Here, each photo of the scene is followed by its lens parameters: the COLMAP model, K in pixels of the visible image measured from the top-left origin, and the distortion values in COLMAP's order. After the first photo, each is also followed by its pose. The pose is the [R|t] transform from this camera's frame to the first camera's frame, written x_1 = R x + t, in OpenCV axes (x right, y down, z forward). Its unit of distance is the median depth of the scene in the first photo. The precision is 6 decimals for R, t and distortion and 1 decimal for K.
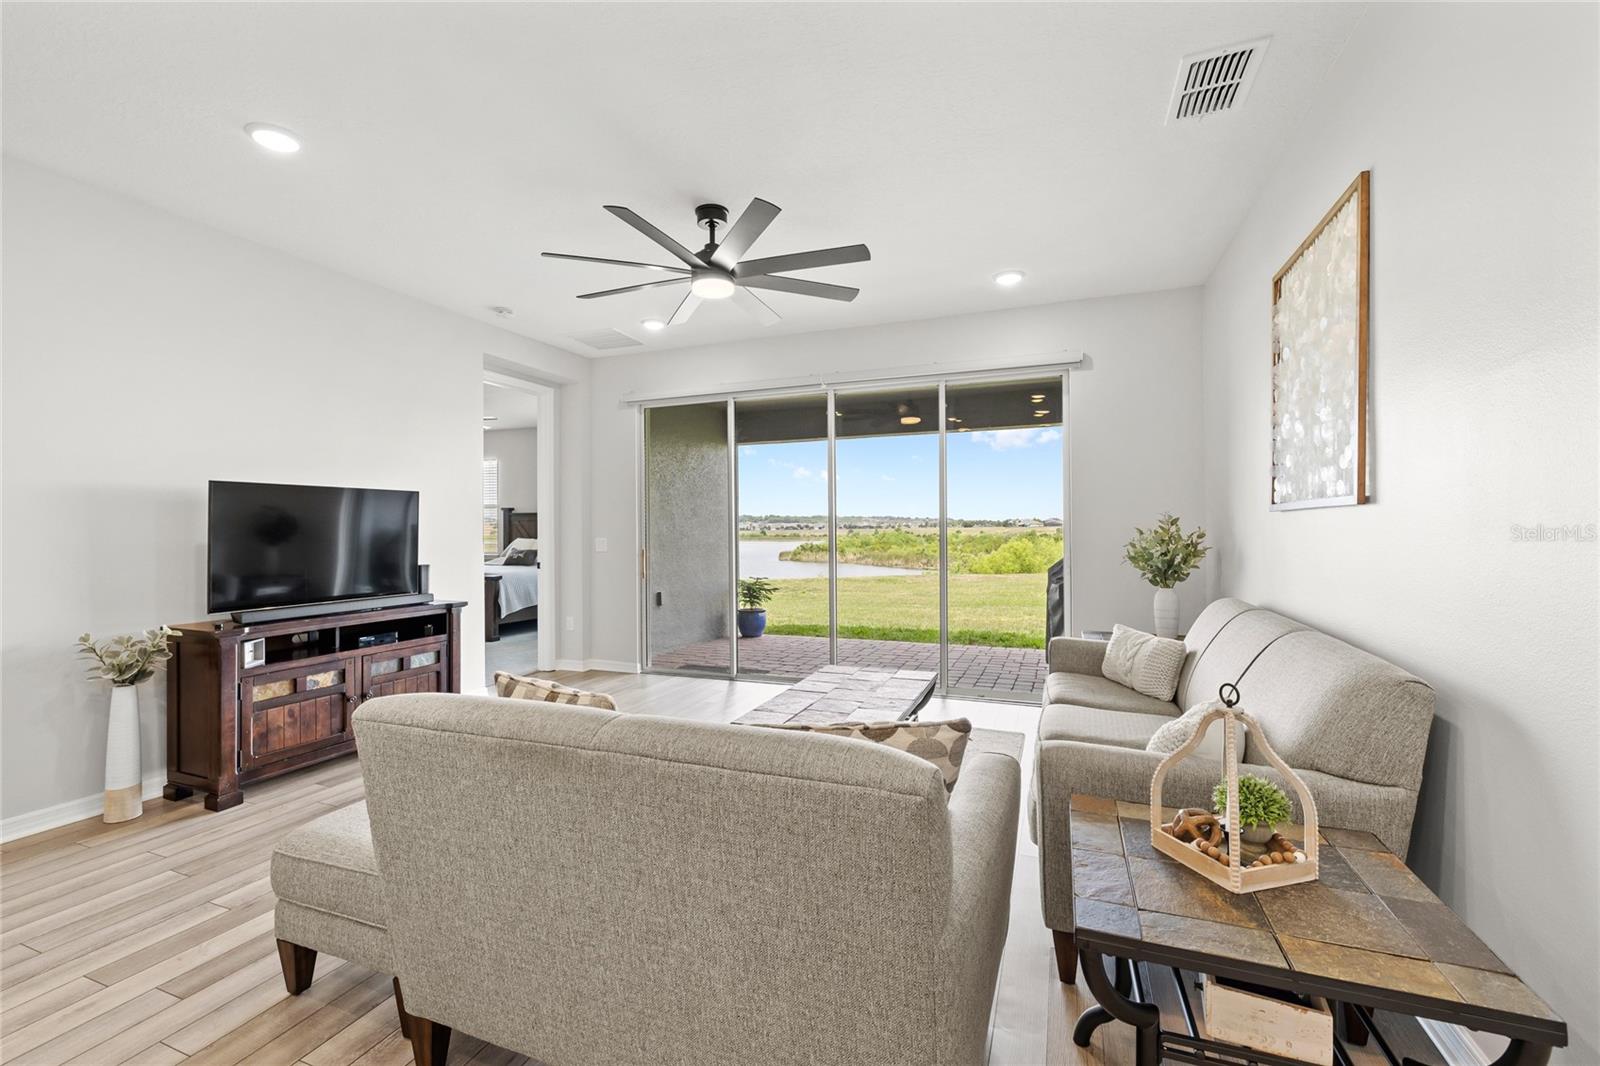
lens RADIAL K [[681.5, 0, 794.9], [0, 681.5, 519.7], [0, 0, 1]] dist [-0.000245, 0.000470]
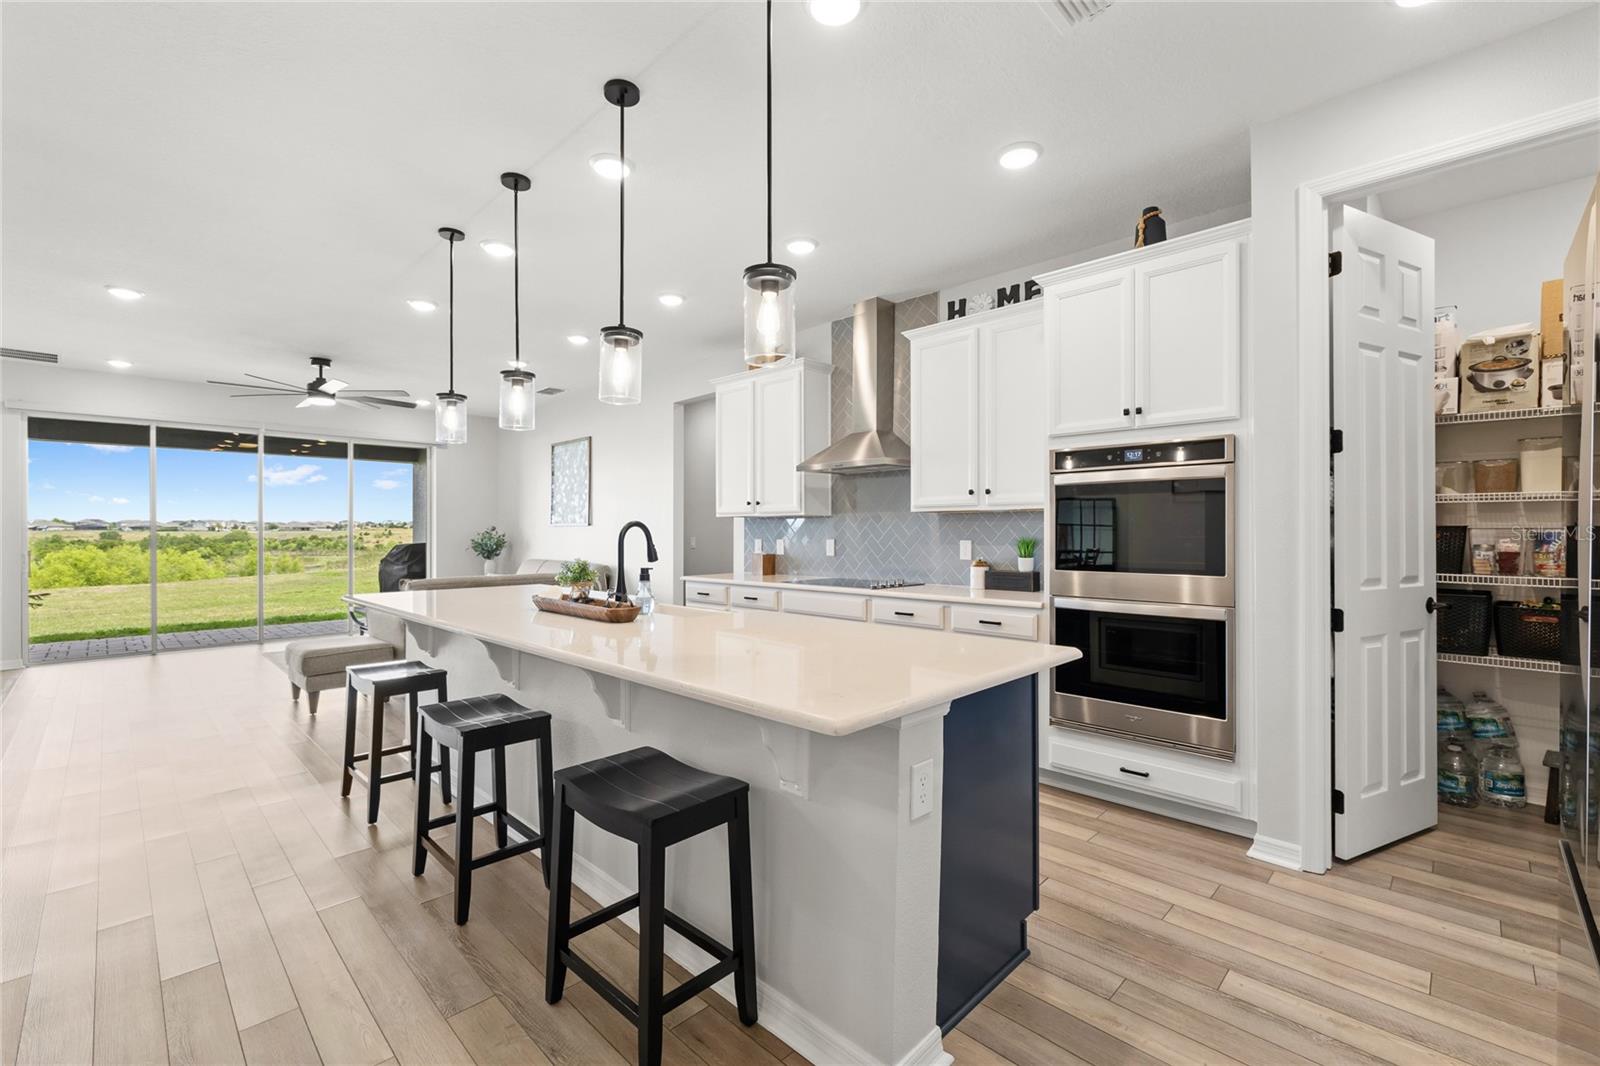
lens RADIAL K [[681.5, 0, 789.7], [0, 681.5, 529.4], [0, 0, 1]] dist [-0.000245, 0.000470]
pose [[0.393091, 0.008708, 0.919459, -0.940207], [-0.014708, 0.999887, -0.003181, -0.003000], [-0.919382, -0.012273, 0.393174, -0.640333]]
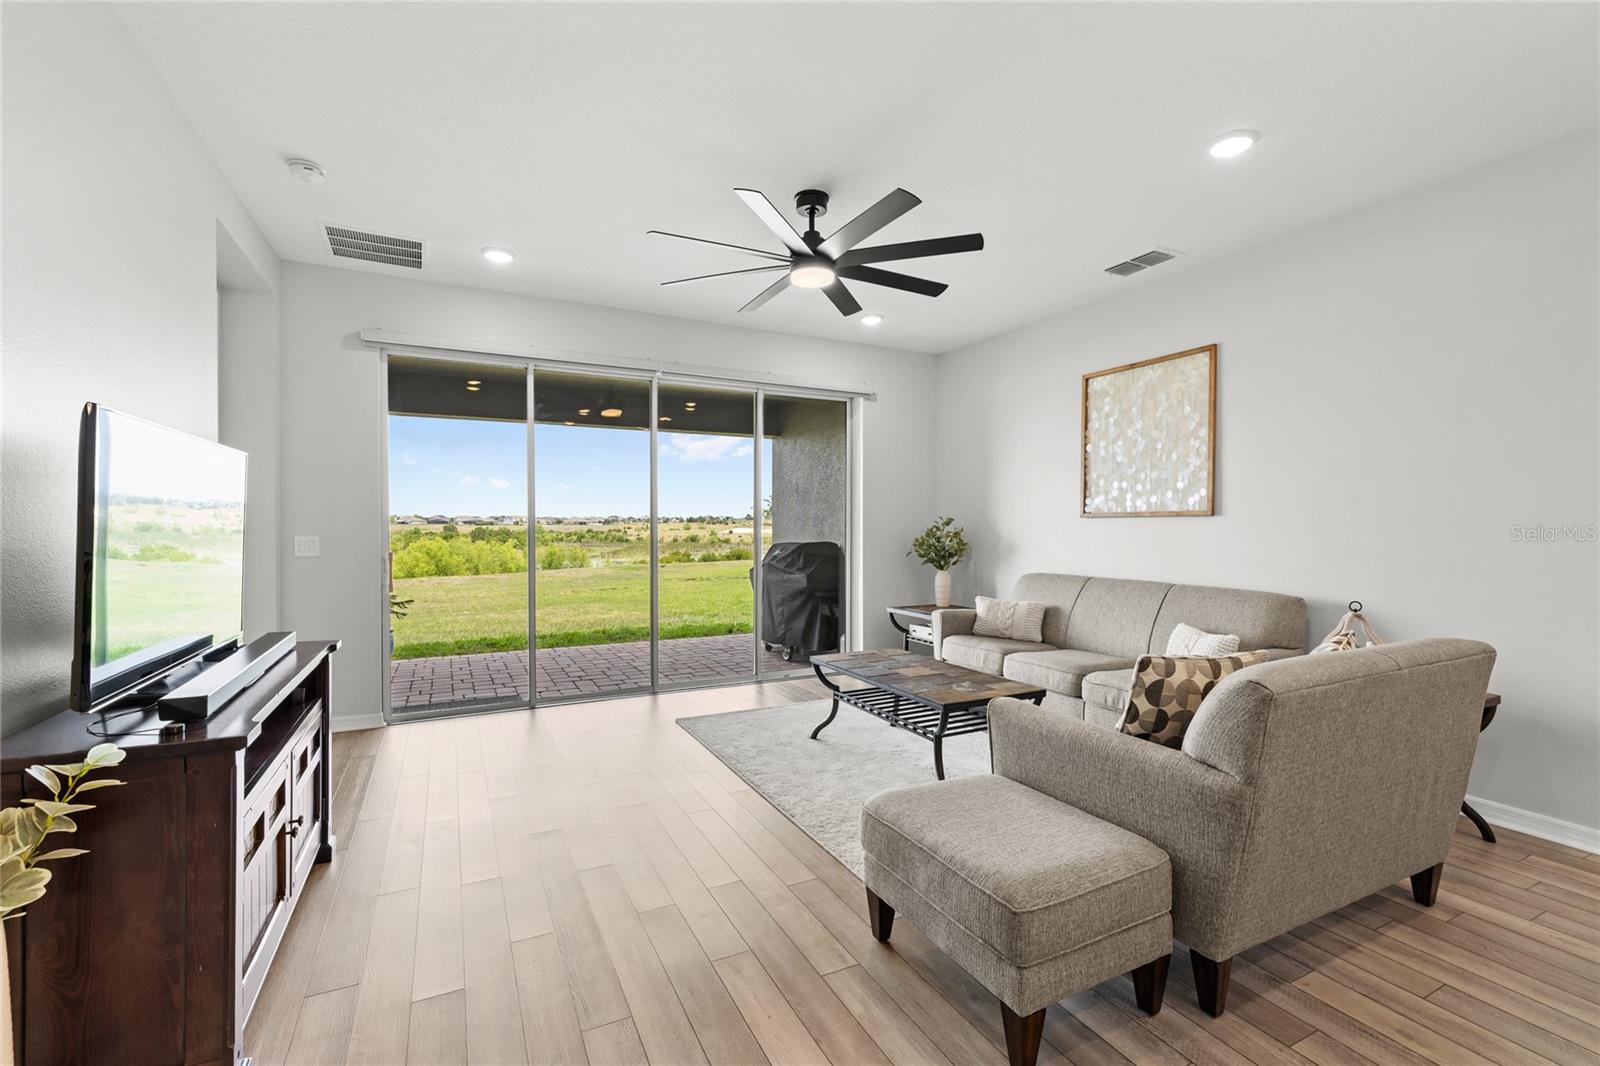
lens RADIAL K [[681.5, 0, 791.0], [0, 681.5, 531.1], [0, 0, 1]] dist [-0.000245, 0.000470]
pose [[0.661632, 0.002613, 0.749824, -0.620061], [-0.017125, 0.999786, 0.011627, 0.008390], [-0.749633, -0.020534, 0.661535, 0.268351]]
